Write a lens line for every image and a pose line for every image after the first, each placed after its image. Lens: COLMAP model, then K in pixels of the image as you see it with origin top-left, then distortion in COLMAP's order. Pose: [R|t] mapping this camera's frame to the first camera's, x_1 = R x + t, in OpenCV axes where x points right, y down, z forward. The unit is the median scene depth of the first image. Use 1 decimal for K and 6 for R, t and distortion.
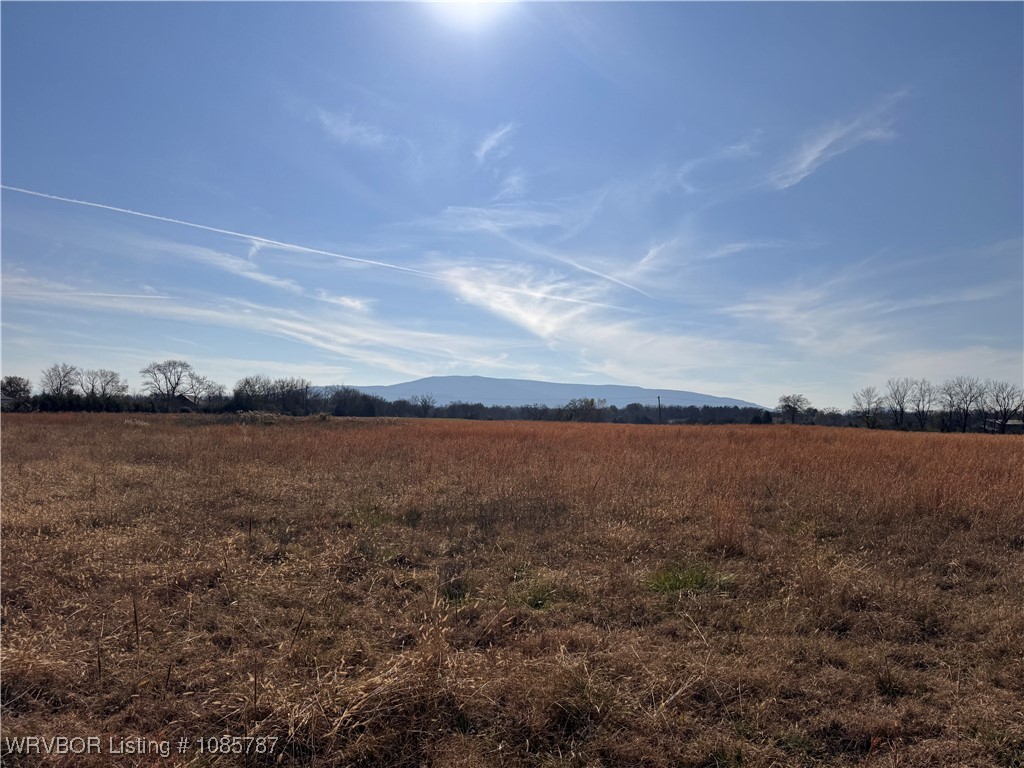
lens RADIAL K [[709.2, 0, 511.8], [0, 709.2, 459.7], [0, 0, 1]] dist [0.055133, -0.071011]
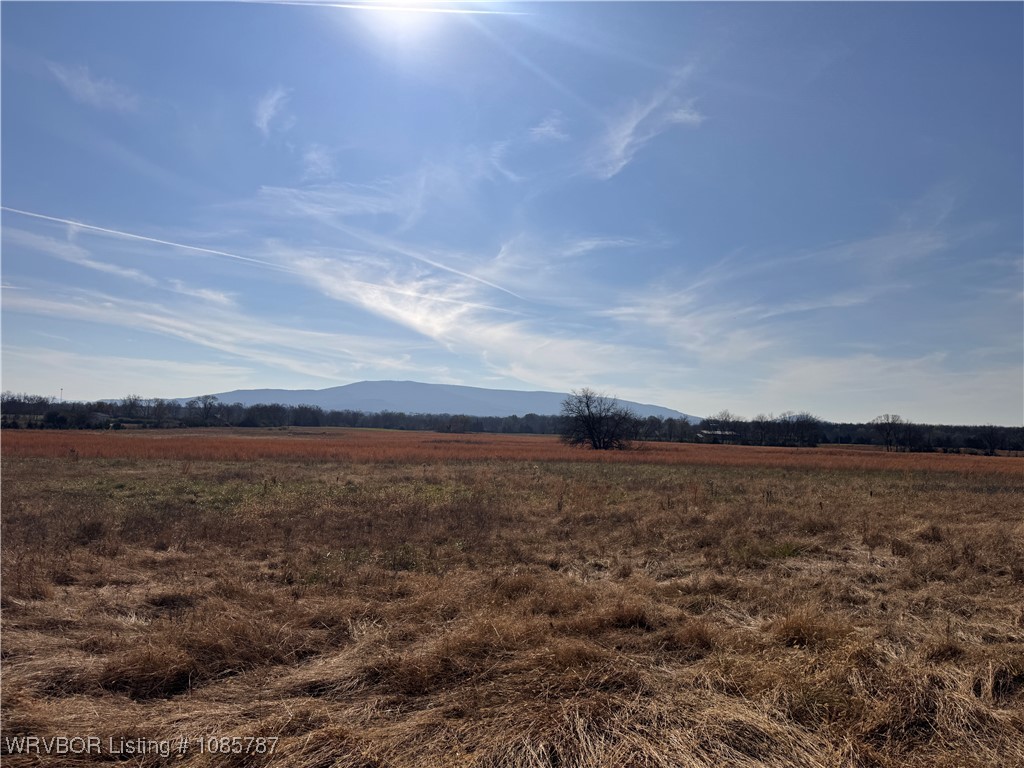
lens RADIAL K [[709.2, 0, 519.5], [0, 709.2, 461.6], [0, 0, 1]] dist [0.055133, -0.071011]
pose [[0.996351, 0.001272, 0.085346, 0.107186], [-0.000856, 0.999988, -0.004912, -0.000735], [-0.085351, 0.004821, 0.996339, 0.044245]]
